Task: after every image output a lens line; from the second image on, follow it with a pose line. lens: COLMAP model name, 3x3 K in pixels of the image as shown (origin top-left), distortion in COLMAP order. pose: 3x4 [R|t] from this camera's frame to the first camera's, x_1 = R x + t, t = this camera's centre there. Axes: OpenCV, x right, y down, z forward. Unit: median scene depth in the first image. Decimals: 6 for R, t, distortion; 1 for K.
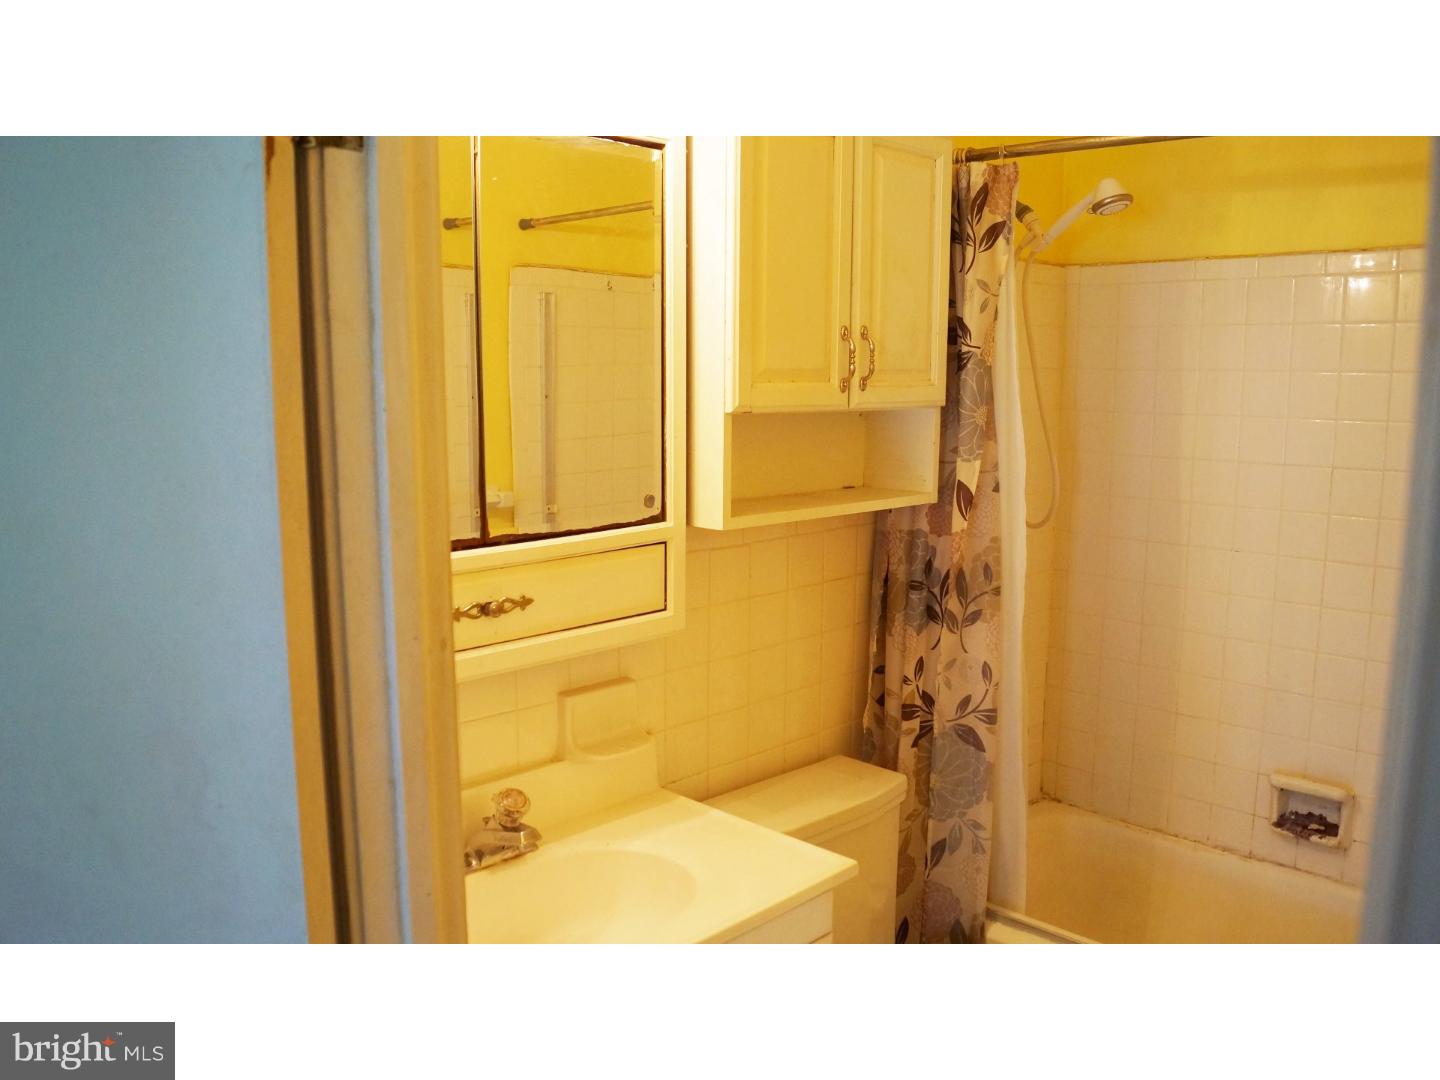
lens RADIAL K [[1115.6, 0, 720.0], [0, 1115.6, 540.0], [0, 0, 1]] dist [-0.083128, 0.004558]
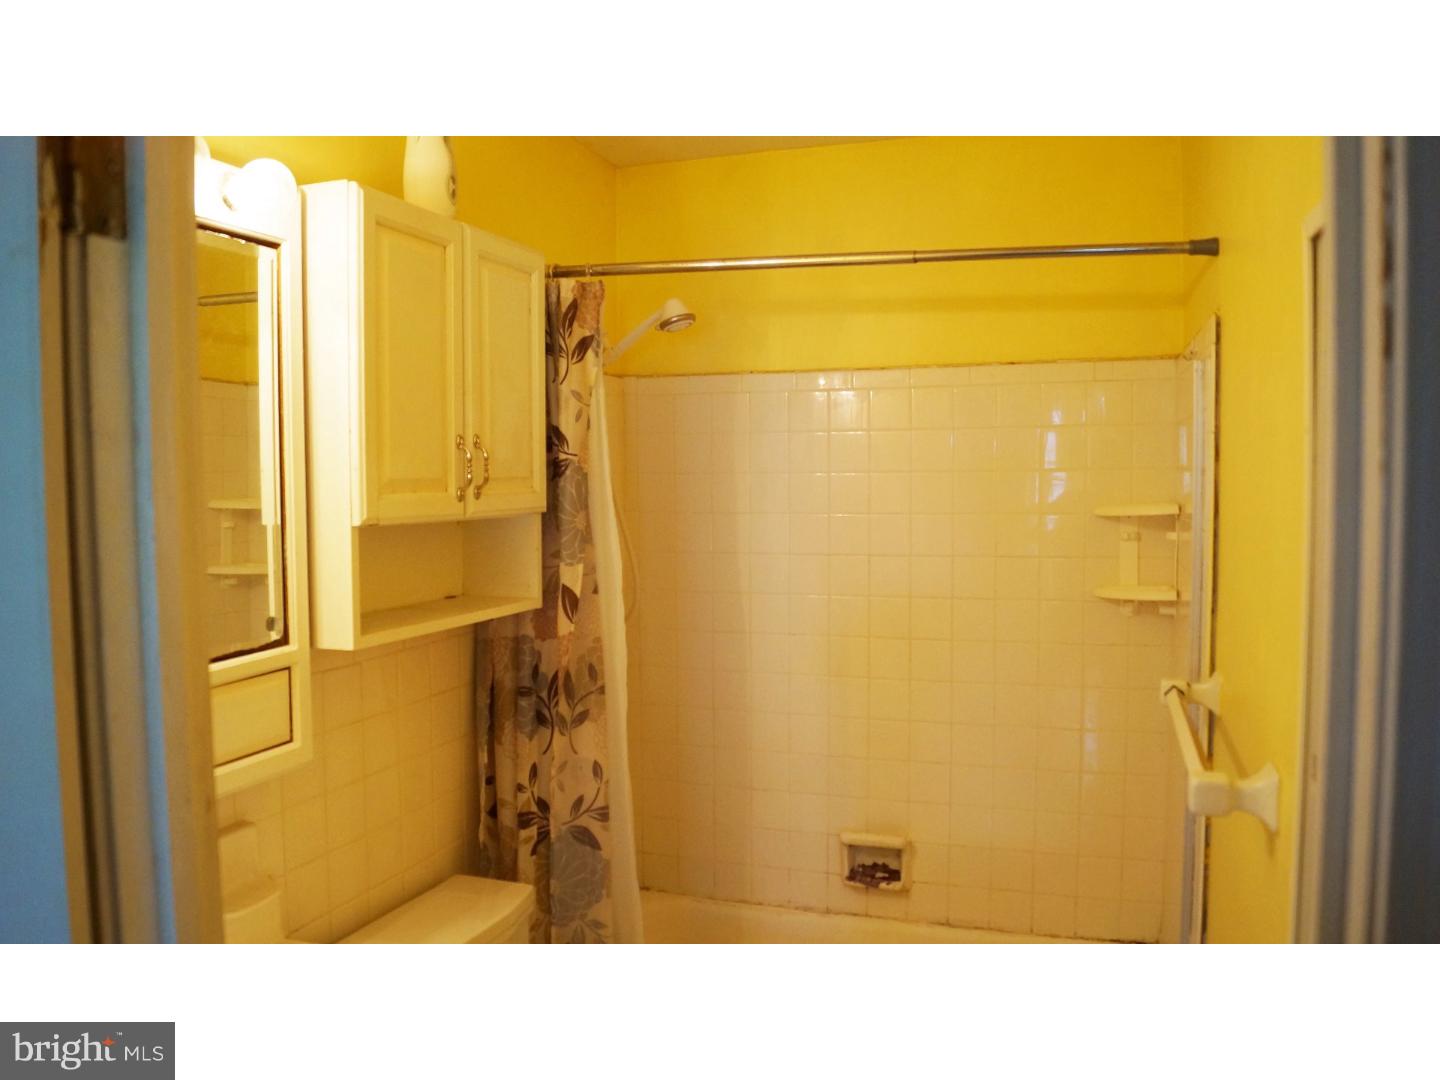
lens RADIAL K [[1115.6, 0, 720.0], [0, 1115.6, 540.0], [0, 0, 1]] dist [-0.083128, 0.004558]
pose [[0.896446, -0.032374, 0.441969, -0.103175], [0.072281, 0.994654, -0.073749, -0.008116], [-0.437219, 0.098058, 0.893994, 0.018477]]
